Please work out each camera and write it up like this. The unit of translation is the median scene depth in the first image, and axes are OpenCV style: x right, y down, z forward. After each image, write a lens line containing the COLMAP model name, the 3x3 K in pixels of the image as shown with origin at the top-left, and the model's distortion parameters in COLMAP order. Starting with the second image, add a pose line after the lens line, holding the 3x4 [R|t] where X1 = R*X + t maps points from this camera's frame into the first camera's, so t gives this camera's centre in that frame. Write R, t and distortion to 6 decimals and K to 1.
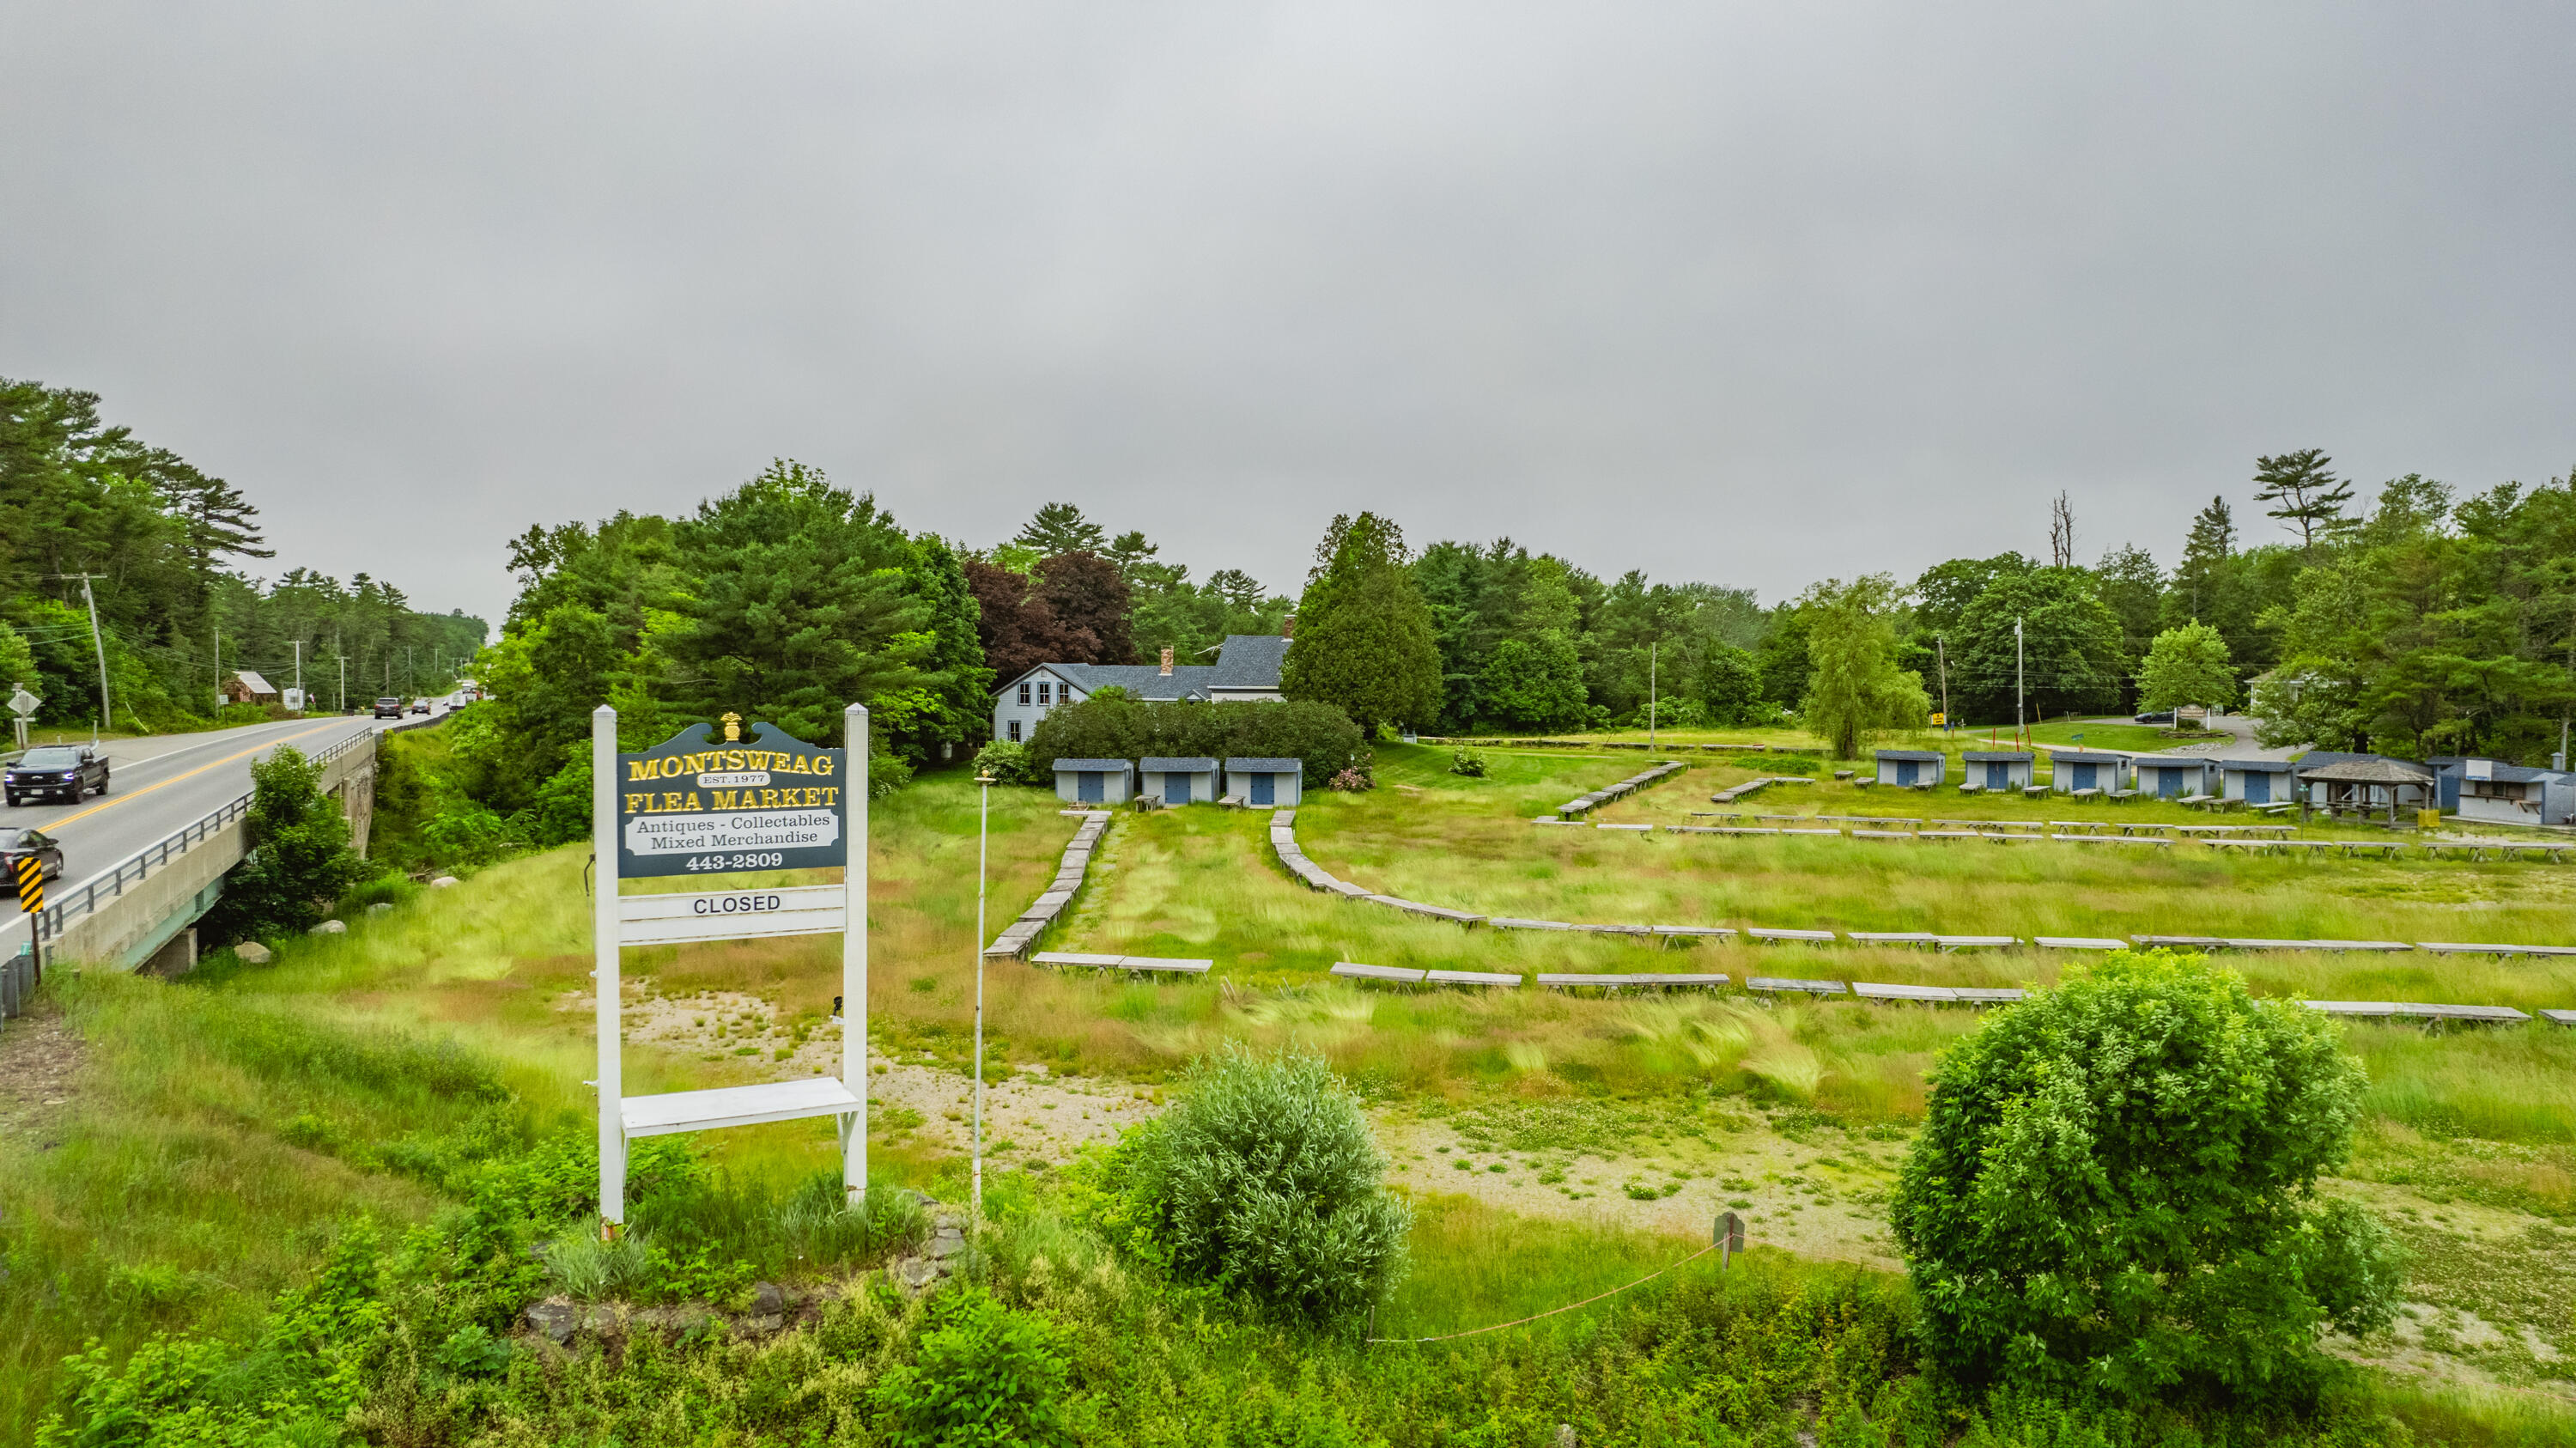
lens RADIAL K [[1638.2, 0, 1303.5], [0, 1638.2, 707.8], [0, 0, 1]] dist [-0.076625, 0.062235]
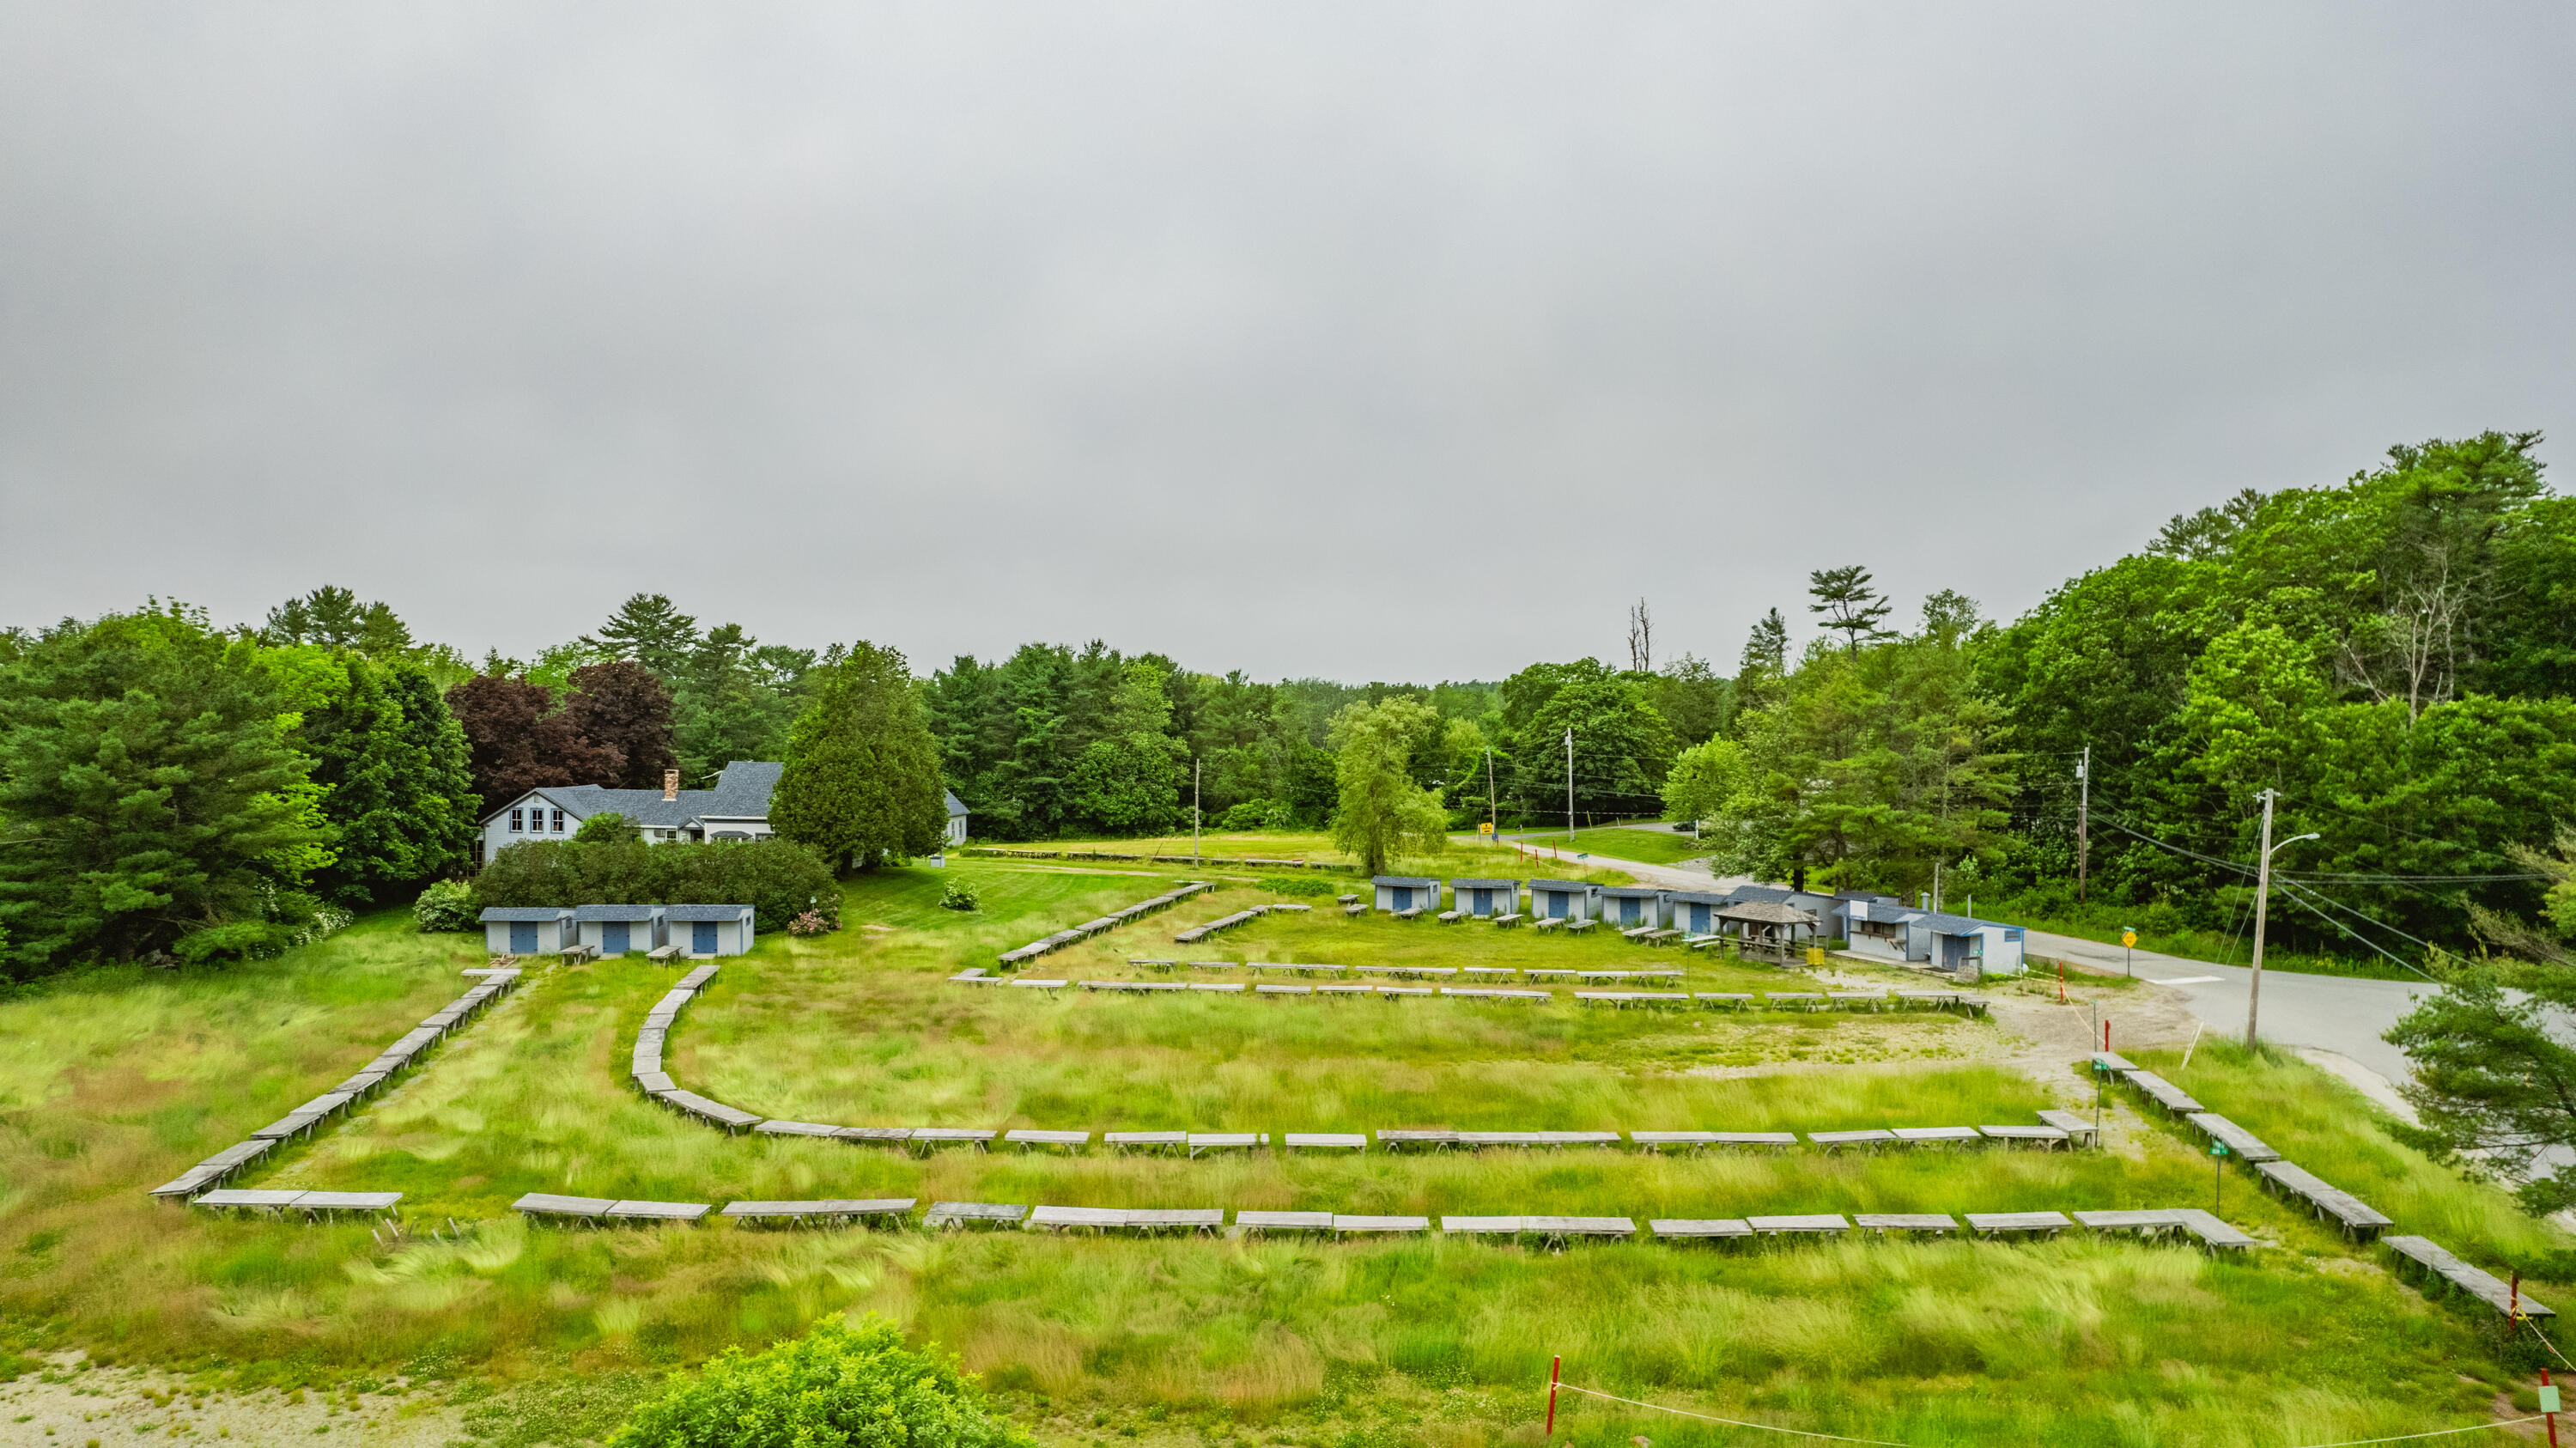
lens RADIAL K [[1638.2, 0, 1303.5], [0, 1638.2, 707.8], [0, 0, 1]] dist [-0.076625, 0.062235]
pose [[0.985539, 0.006702, 0.169314, 0.189517], [-0.000363, 0.999299, -0.037440, -0.059831], [-0.169447, 0.036837, 0.984851, -0.021520]]
